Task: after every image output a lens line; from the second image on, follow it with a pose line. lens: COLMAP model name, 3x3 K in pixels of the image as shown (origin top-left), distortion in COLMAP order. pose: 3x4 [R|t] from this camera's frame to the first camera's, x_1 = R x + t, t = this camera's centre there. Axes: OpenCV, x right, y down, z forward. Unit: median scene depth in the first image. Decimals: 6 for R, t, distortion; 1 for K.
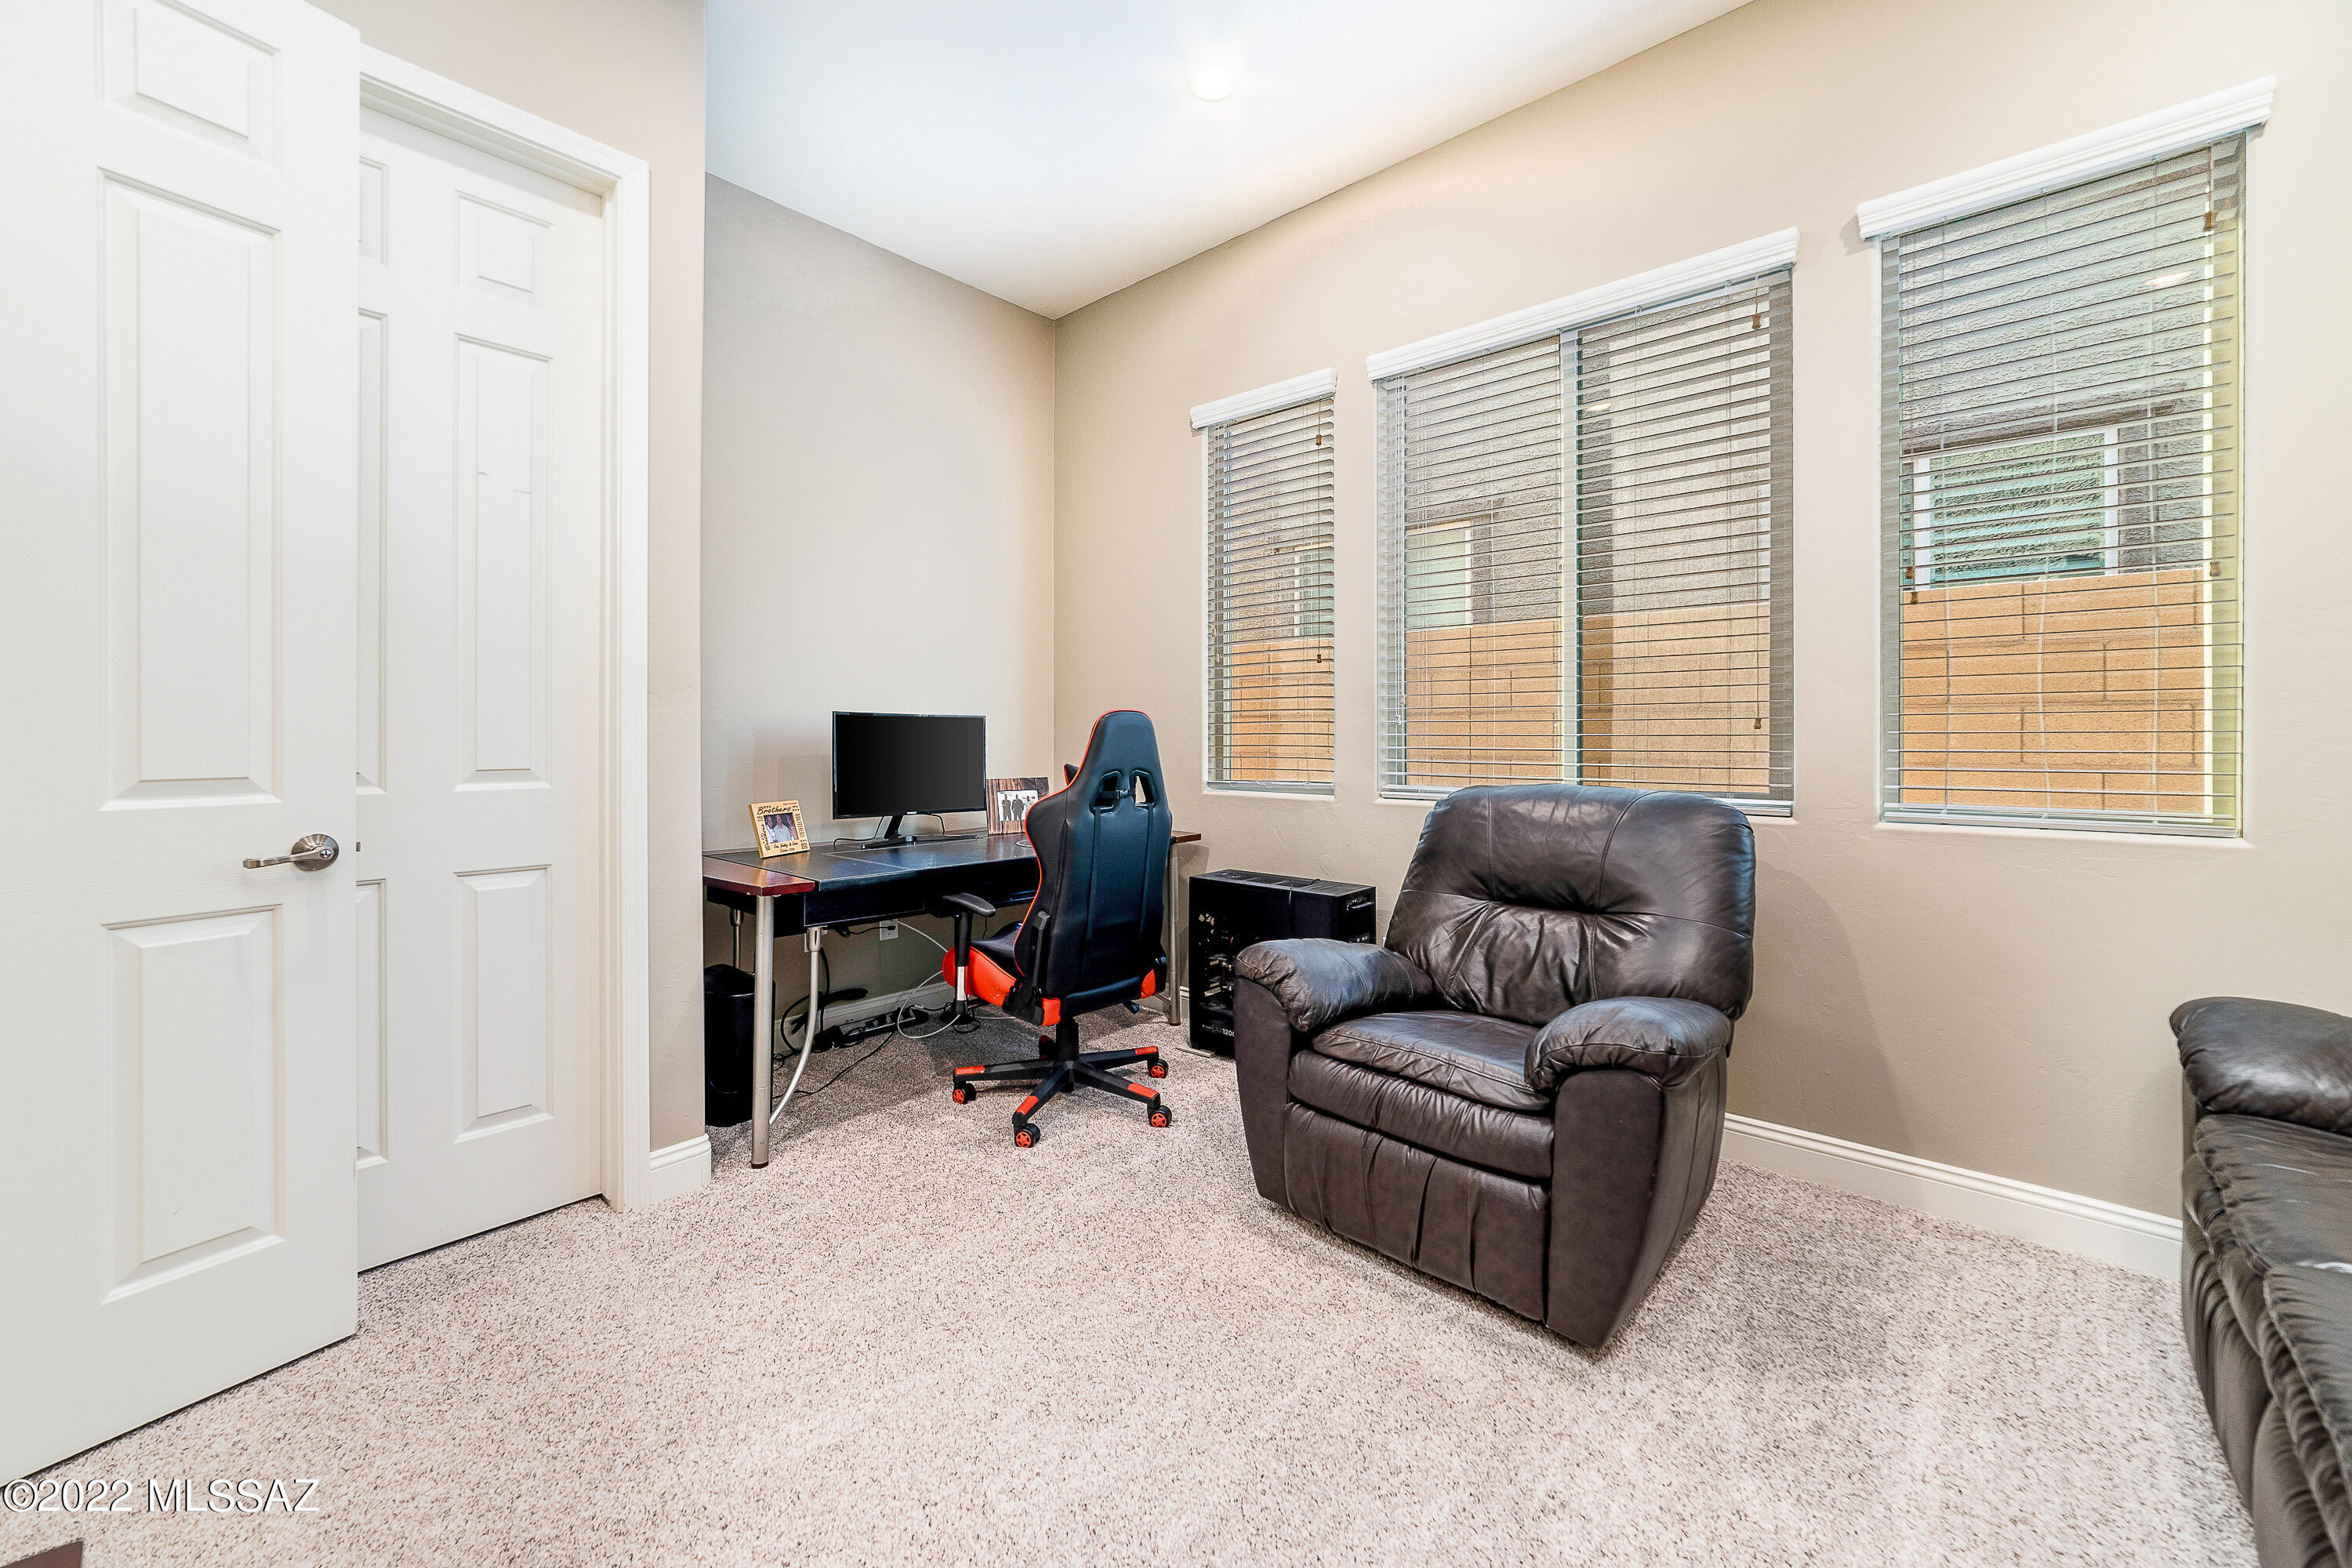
lens RADIAL K [[928.4, 0, 1171.0], [0, 928.4, 739.9], [0, 0, 1]] dist [-0.023528, 0.007886]
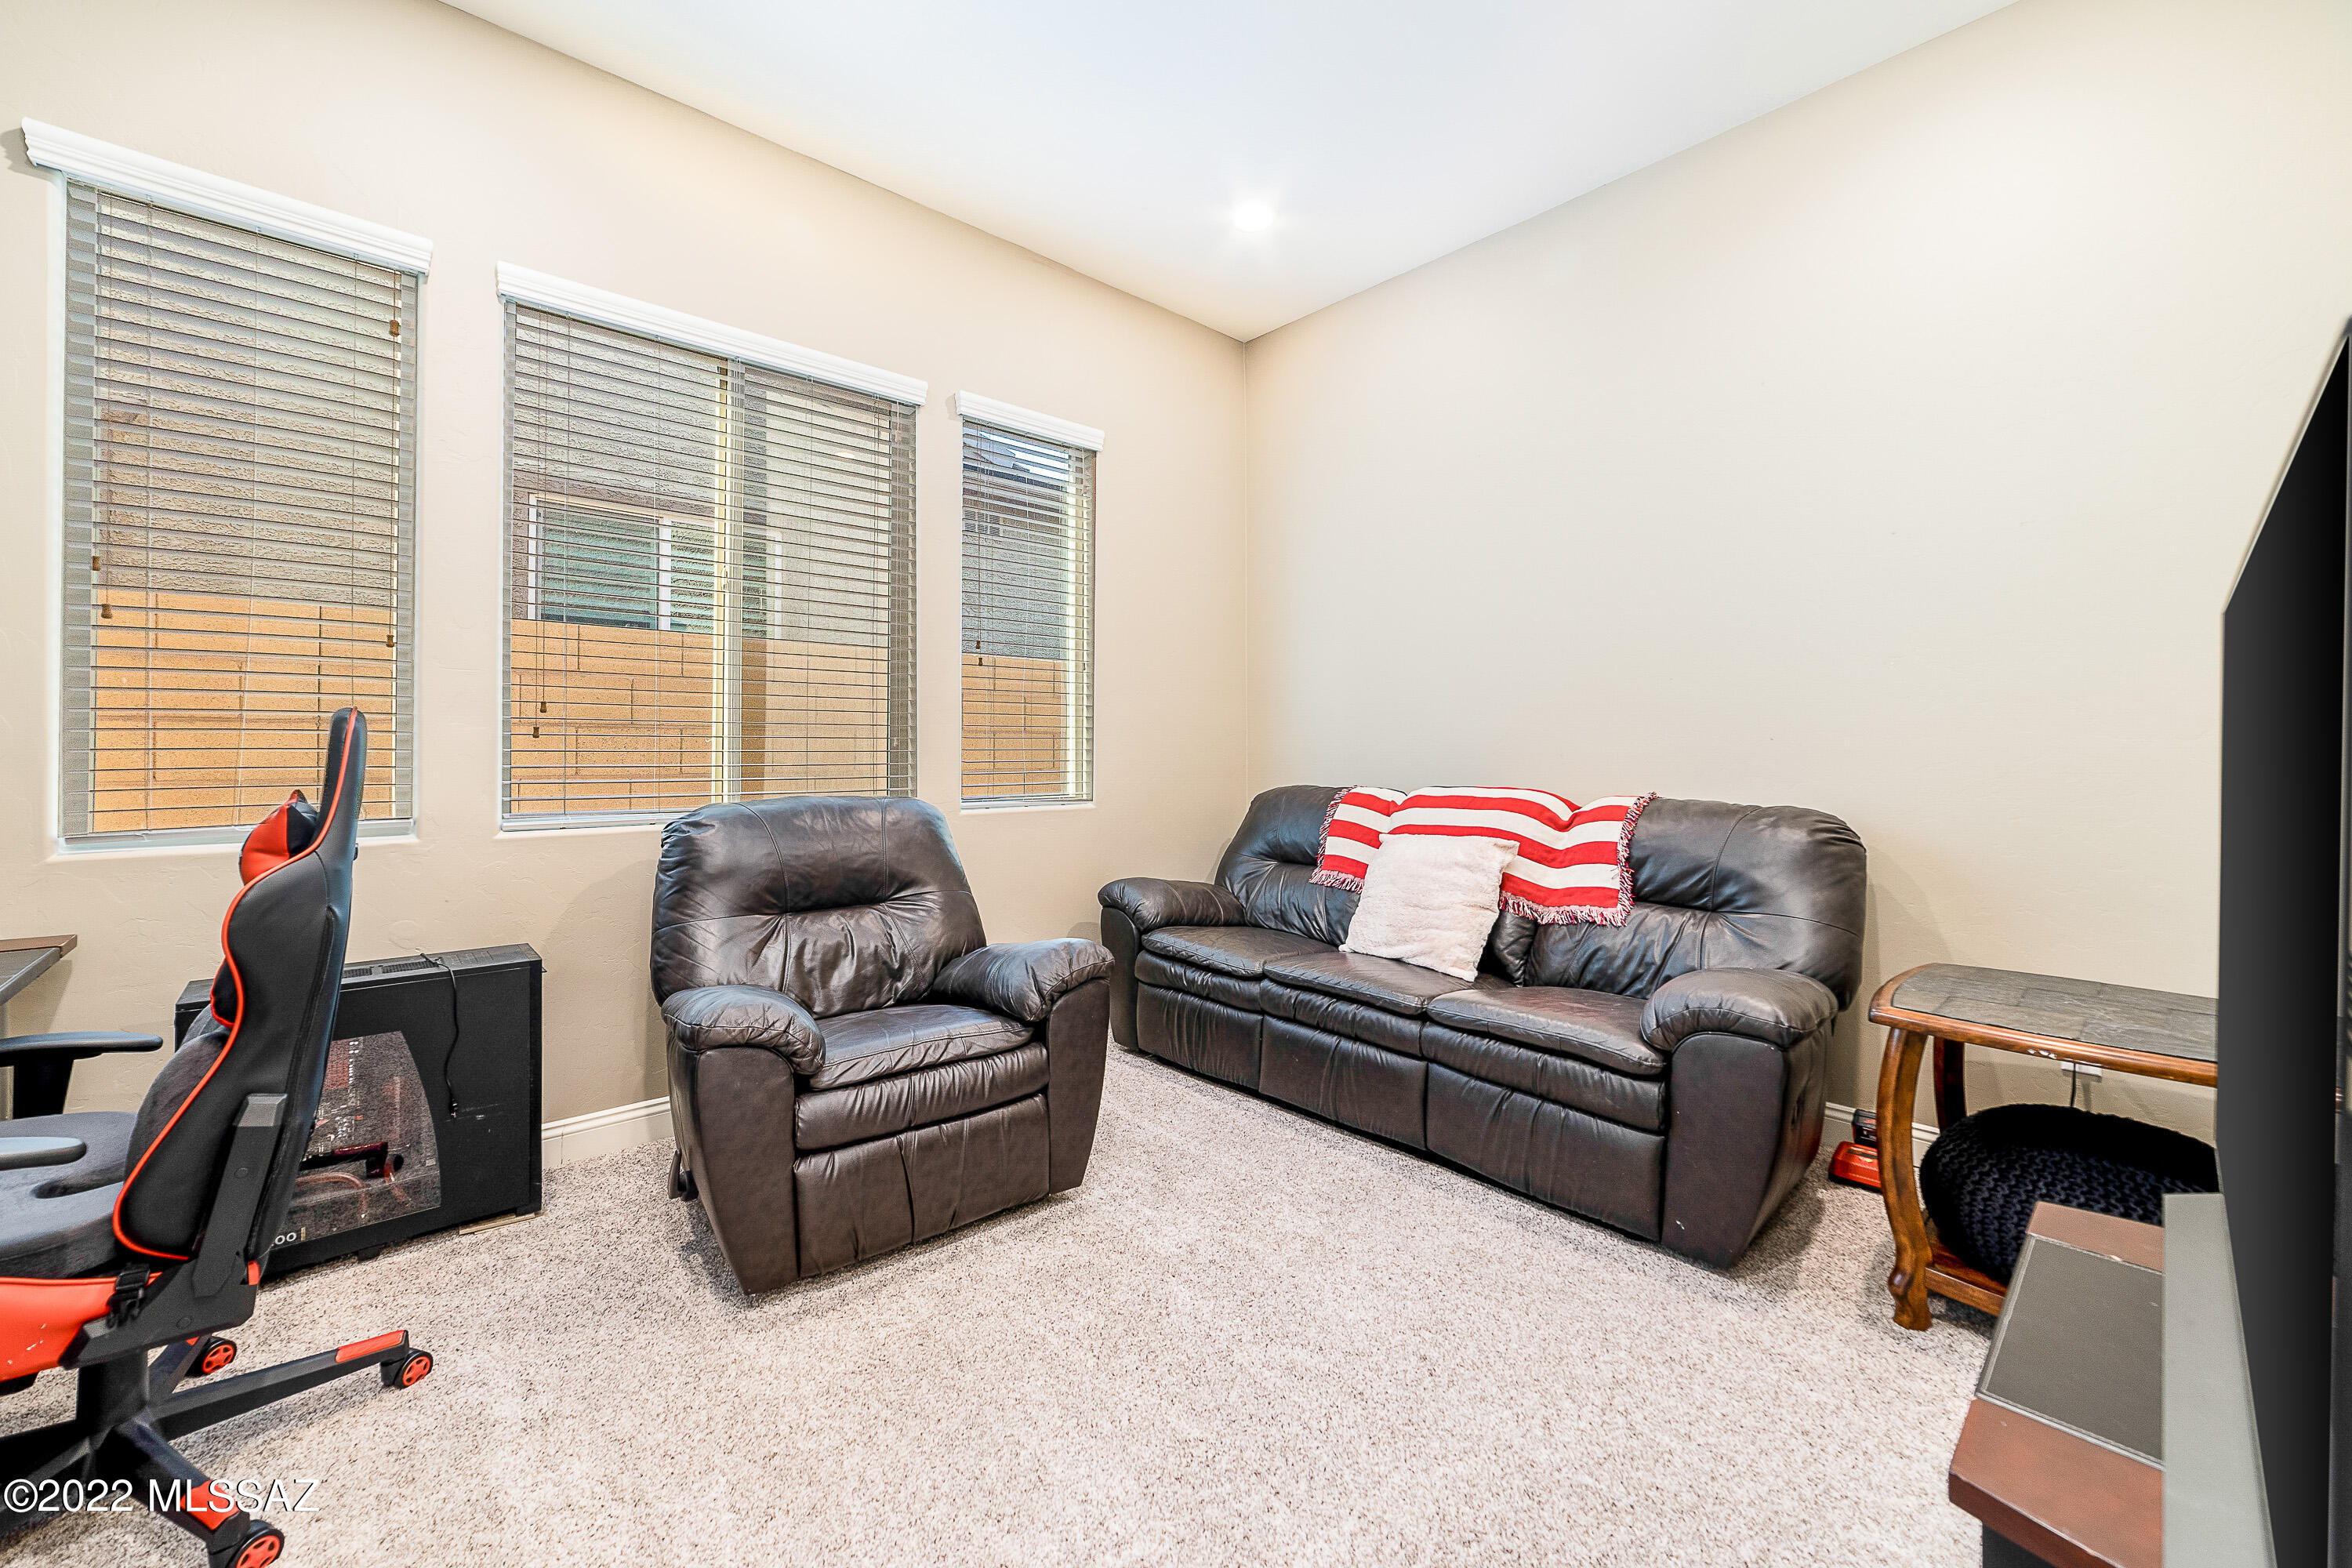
lens RADIAL K [[928.4, 0, 1171.0], [0, 928.4, 739.9], [0, 0, 1]] dist [-0.023528, 0.007886]
pose [[0.100931, 0.011993, 0.994821, -0.658565], [0.002508, 0.999921, -0.012309, -0.004408], [-0.994890, 0.003737, 0.100893, 0.492722]]
